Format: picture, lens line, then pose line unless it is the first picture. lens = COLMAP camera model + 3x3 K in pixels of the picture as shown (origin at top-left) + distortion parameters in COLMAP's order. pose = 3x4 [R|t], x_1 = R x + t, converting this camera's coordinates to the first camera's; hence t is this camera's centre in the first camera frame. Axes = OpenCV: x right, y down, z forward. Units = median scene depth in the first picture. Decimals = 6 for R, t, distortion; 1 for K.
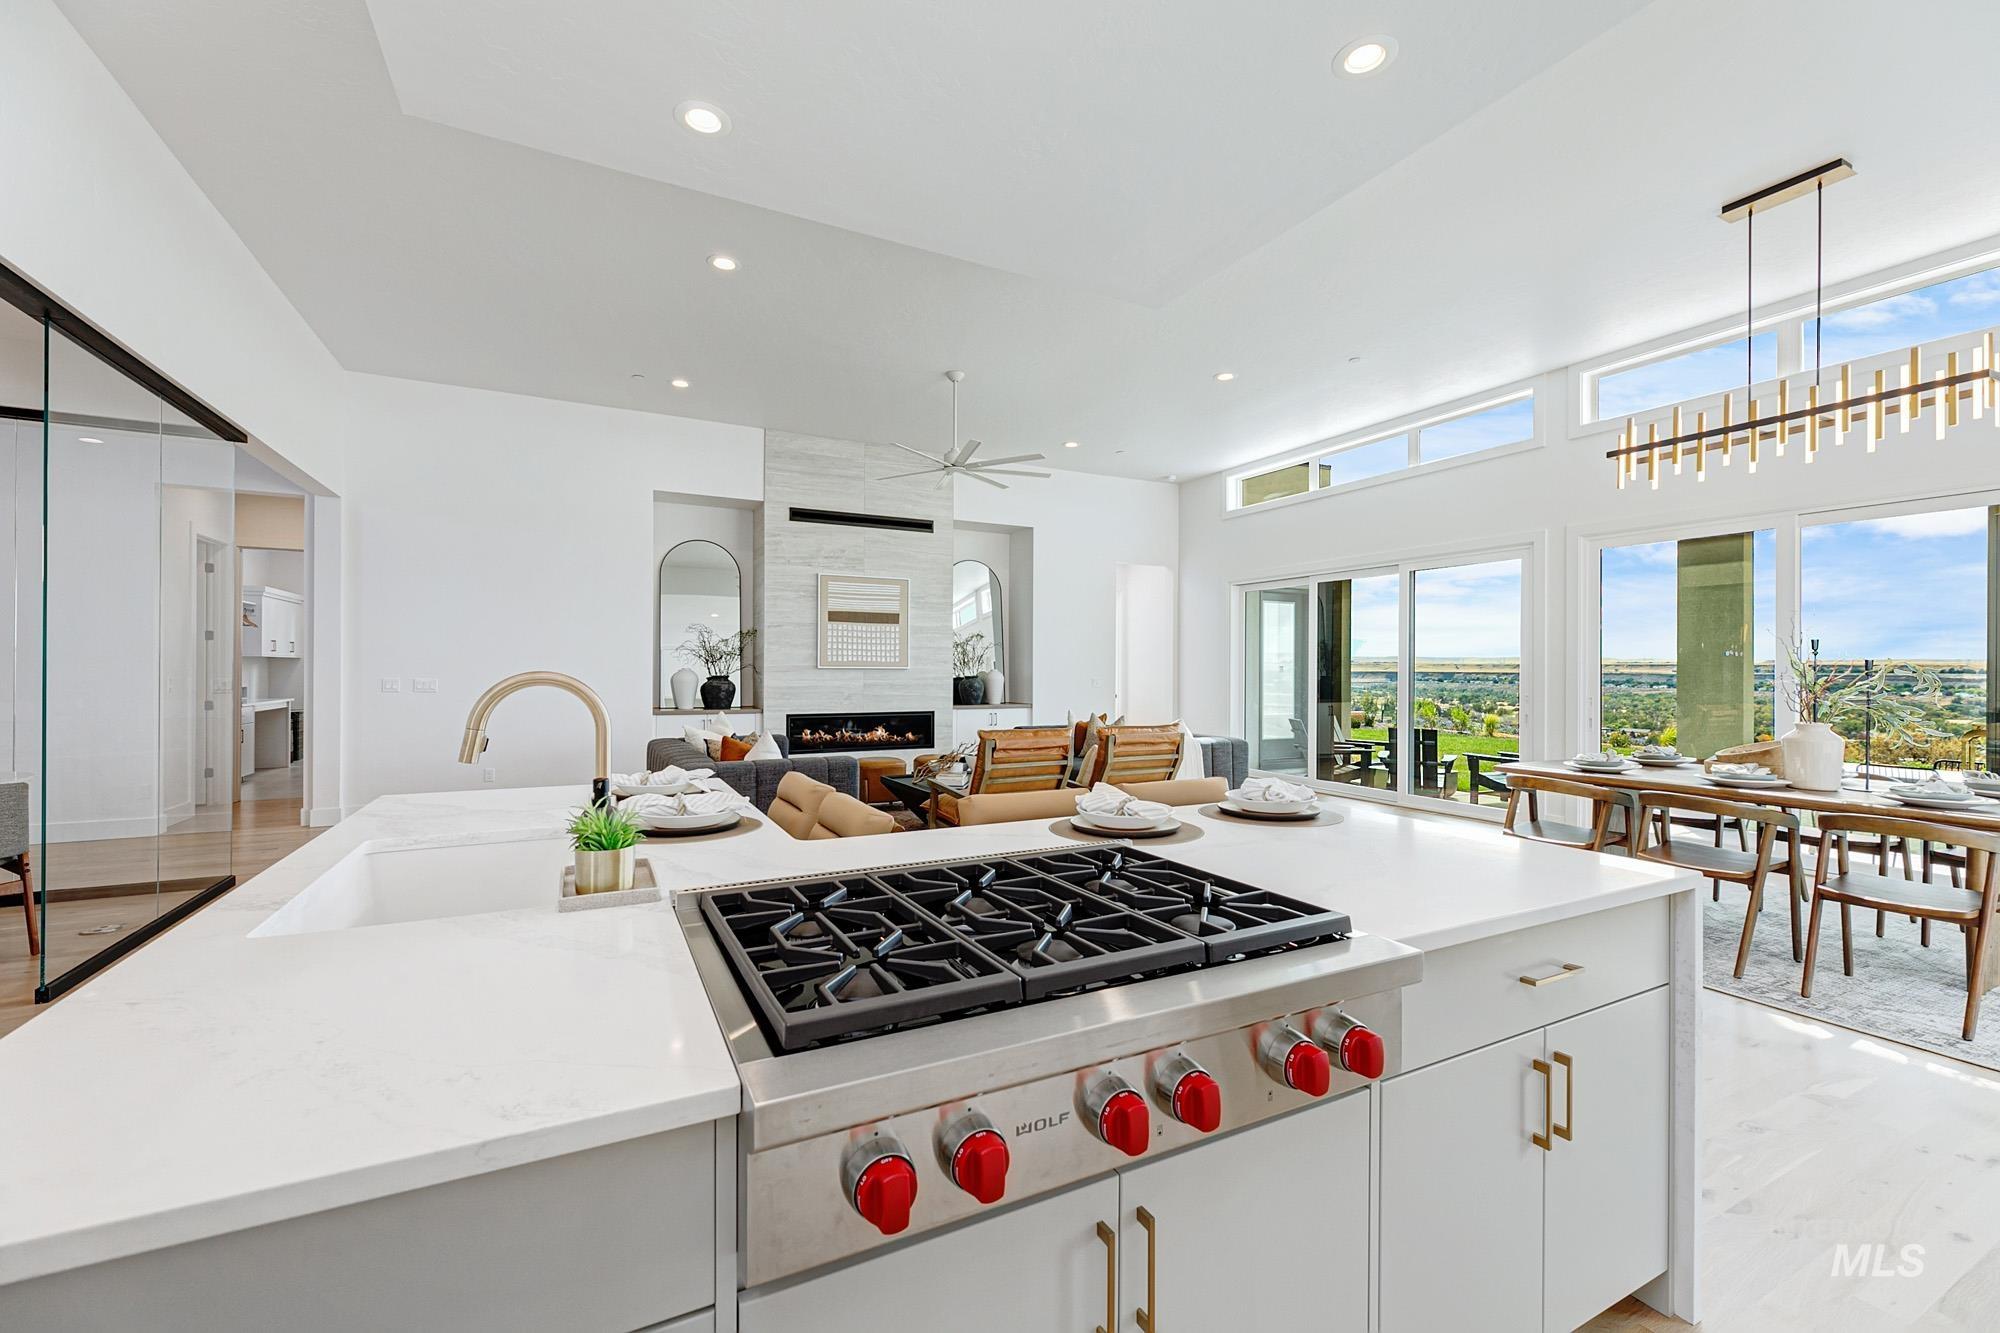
lens RADIAL K [[822.0, 0, 1047.8], [0, 822.0, 669.4], [0, 0, 1]] dist [0.014361, 0.000337]
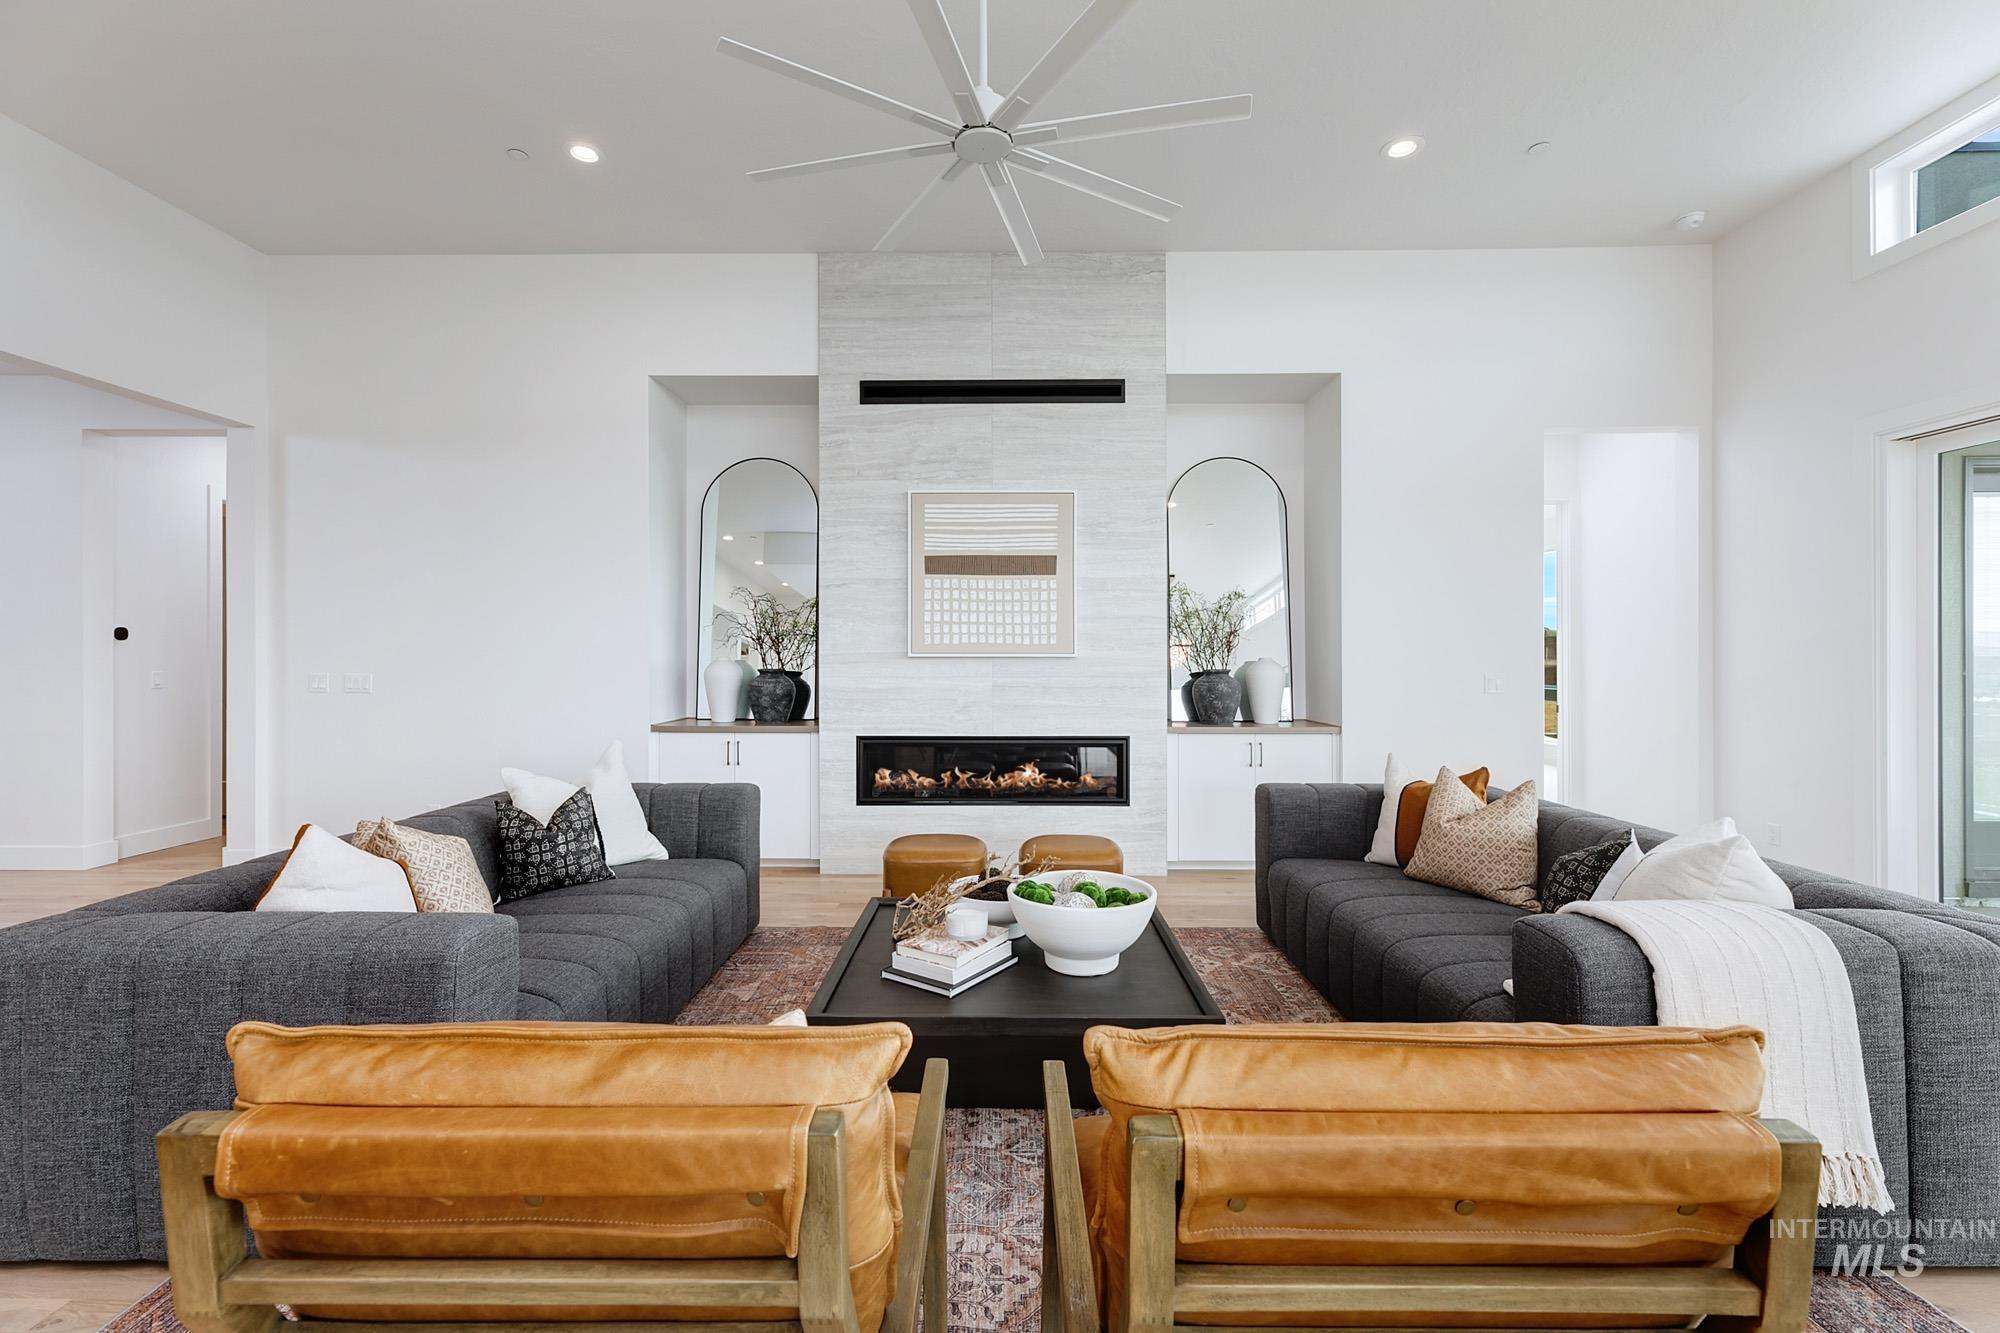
lens RADIAL K [[852.8, 0, 1000.9], [0, 852.8, 652.3], [0, 0, 1]] dist [-0.000832, -0.001468]
pose [[0.860789, -0.006921, -0.508915, 0.076248], [0.003236, 0.999962, -0.008124, 0.000634], [0.508952, 0.005347, 0.860778, 0.510287]]
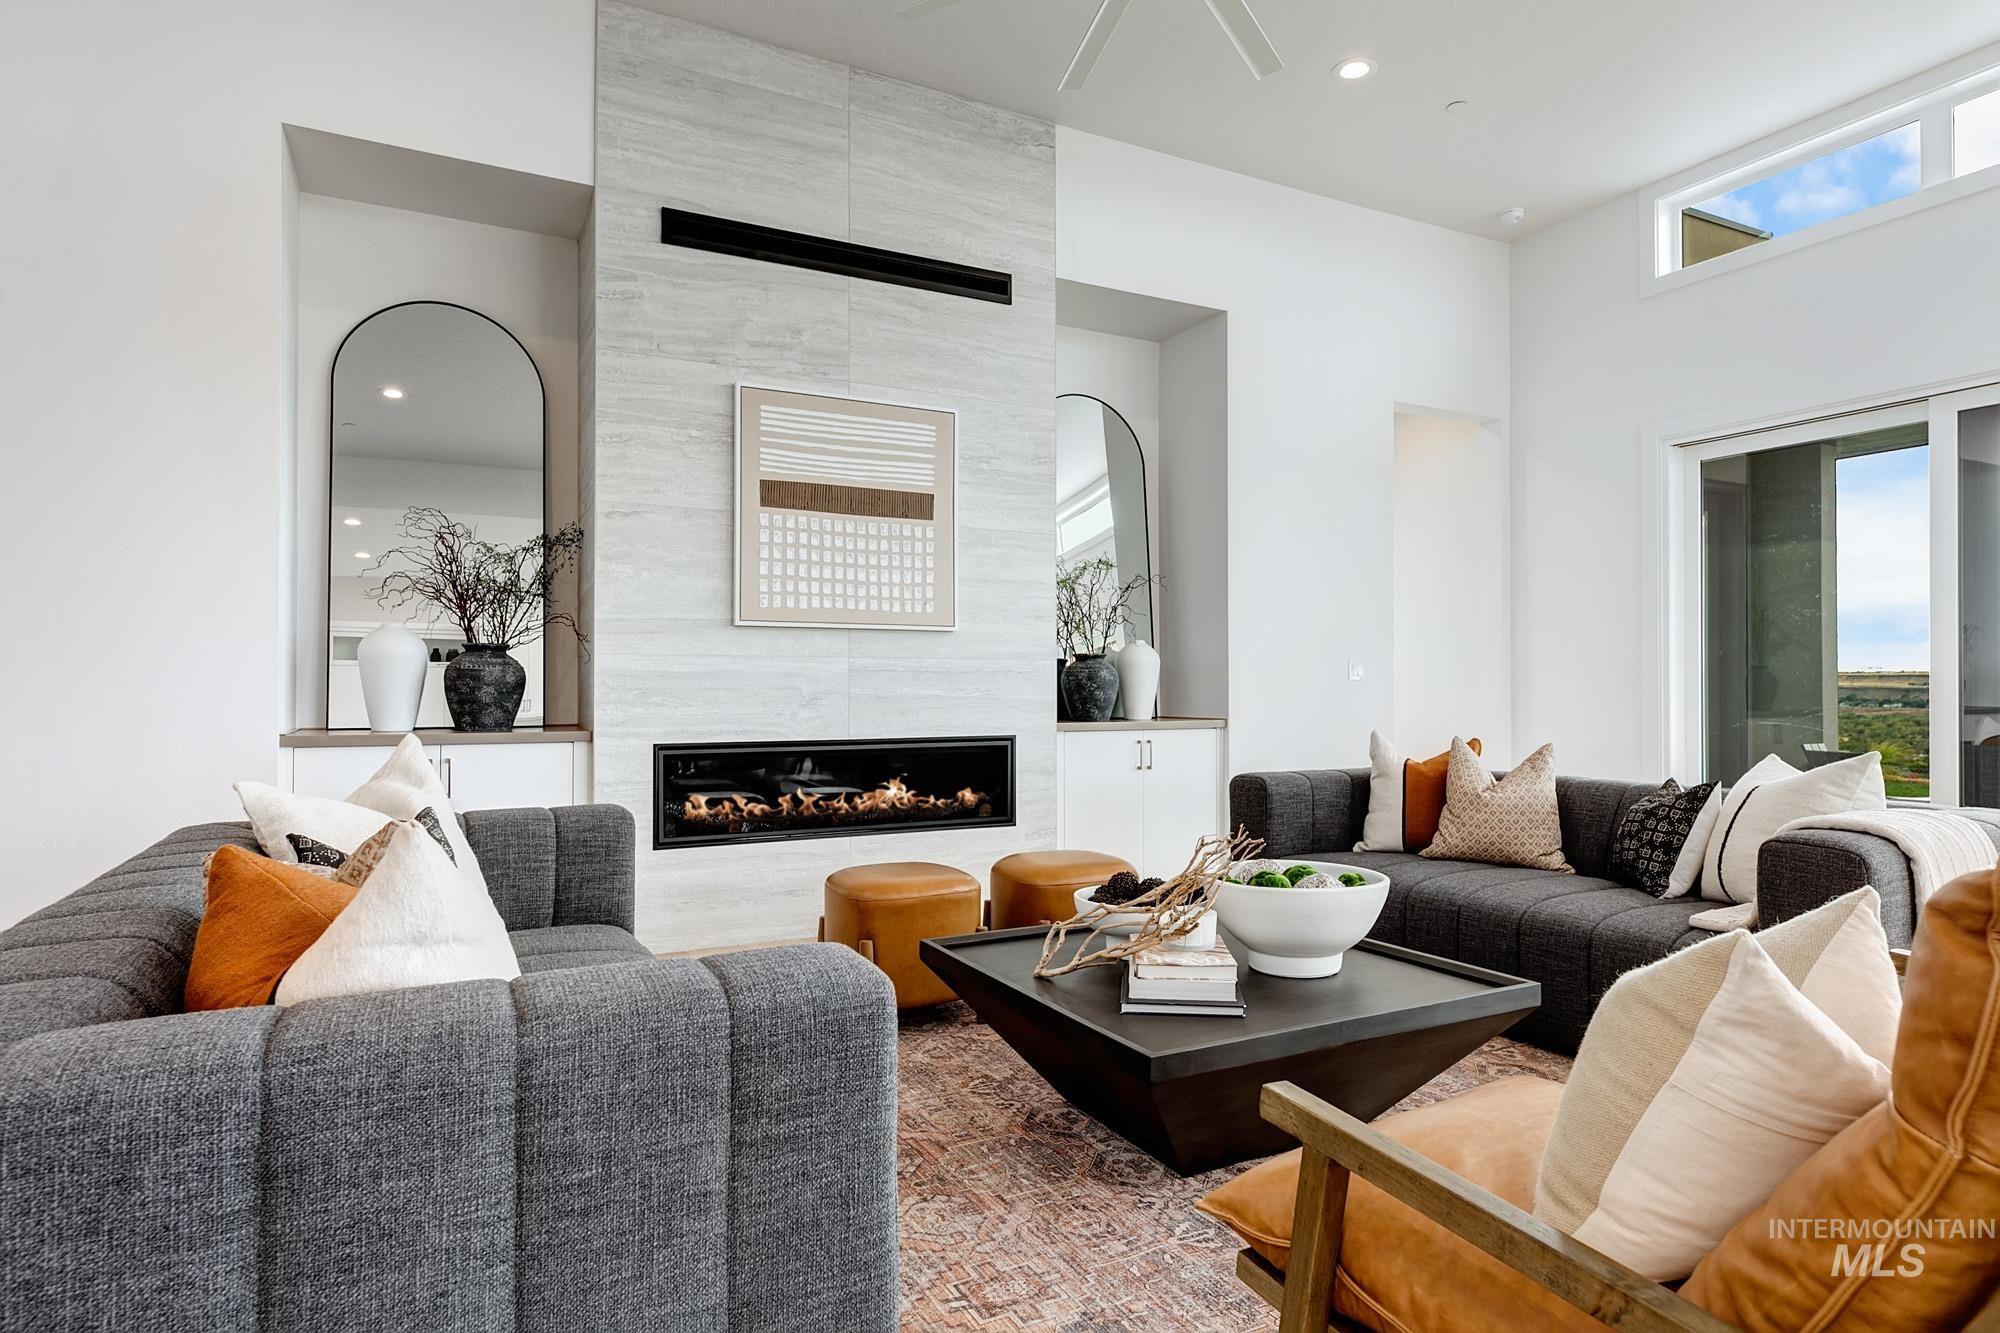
lens RADIAL K [[1131.1, 0, 1019.2], [0, 1131.1, 672.9], [0, 0, 1]] dist [-0.002683, 0.000142]
pose [[0.999556, -0.008429, -0.028575, -0.127041], [0.007968, 0.999837, -0.016187, 0.030030], [0.028707, 0.015952, 0.999461, 0.459290]]
